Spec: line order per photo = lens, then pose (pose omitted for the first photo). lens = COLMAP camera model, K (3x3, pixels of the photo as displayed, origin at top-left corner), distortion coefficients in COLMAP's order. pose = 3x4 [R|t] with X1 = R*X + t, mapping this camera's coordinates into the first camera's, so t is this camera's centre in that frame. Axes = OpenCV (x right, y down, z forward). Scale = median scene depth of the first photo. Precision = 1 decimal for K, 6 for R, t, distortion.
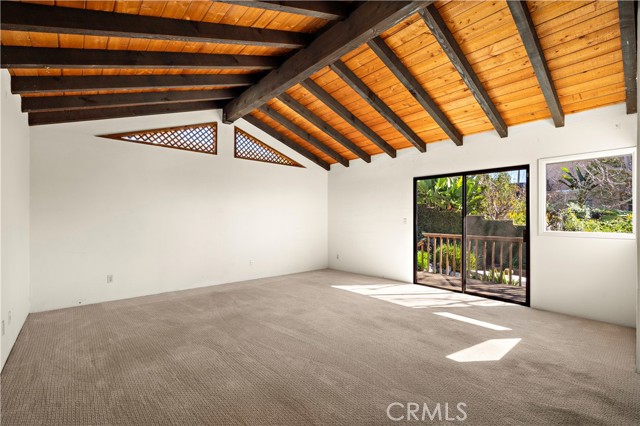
lens RADIAL K [[280.2, 0, 320.4], [0, 280.2, 217.9], [0, 0, 1]] dist [0.004692, 0.000024]
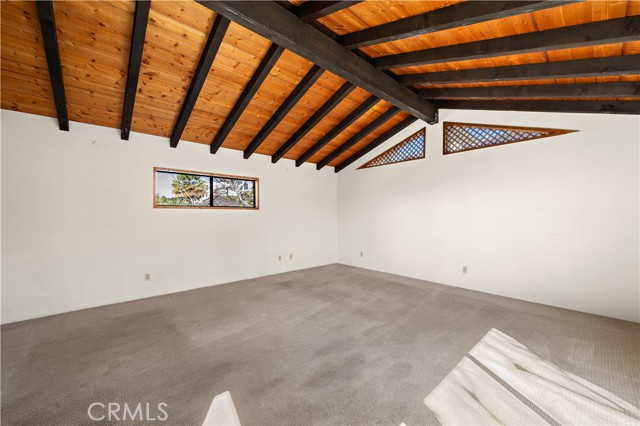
lens RADIAL K [[249.6, 0, 322.7], [0, 249.6, 214.0], [0, 0, 1]] dist [-0.002328, -0.000290]
pose [[0.025485, -0.007984, -0.999643, 0.669406], [-0.007209, 0.999941, -0.008170, -0.003104], [0.999649, 0.007414, 0.025426, 0.704372]]
